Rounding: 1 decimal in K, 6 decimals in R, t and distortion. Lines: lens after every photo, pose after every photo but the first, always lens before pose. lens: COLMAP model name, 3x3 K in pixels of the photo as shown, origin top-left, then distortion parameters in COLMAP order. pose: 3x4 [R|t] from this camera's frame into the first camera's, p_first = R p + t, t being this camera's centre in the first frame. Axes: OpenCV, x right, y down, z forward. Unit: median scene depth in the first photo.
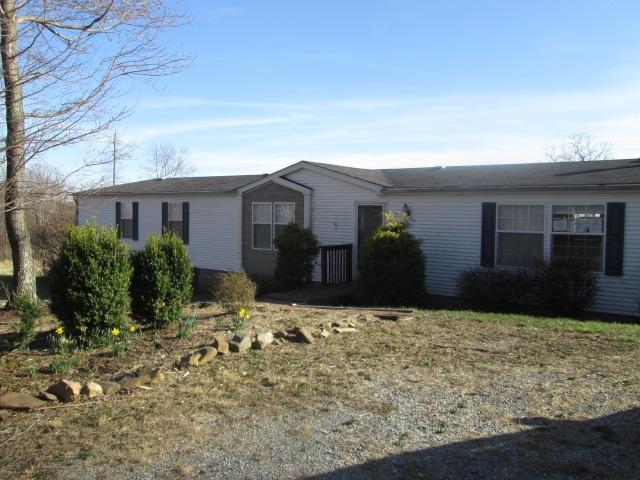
lens RADIAL K [[533.4, 0, 319.8], [0, 533.4, 233.7], [0, 0, 1]] dist [-0.038805, 0.003249]
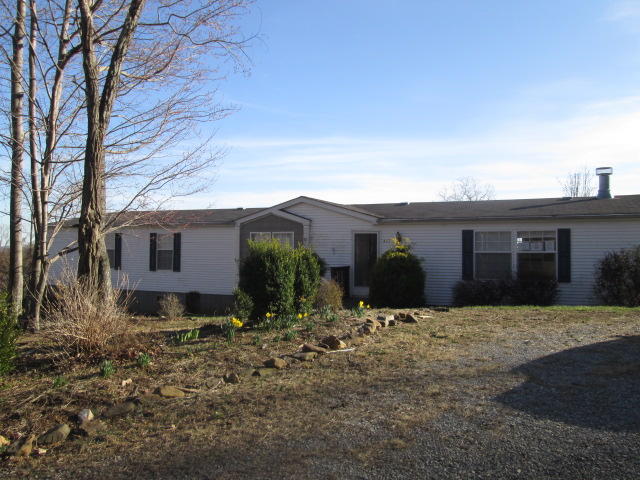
lens RADIAL K [[533.4, 0, 320.0], [0, 533.4, 243.8], [0, 0, 1]] dist [-0.038805, 0.003249]
pose [[0.975590, -0.004643, 0.219551, -0.268387], [0.016133, 0.998590, -0.050567, 0.029523], [-0.219006, 0.052875, 0.974290, -0.153474]]
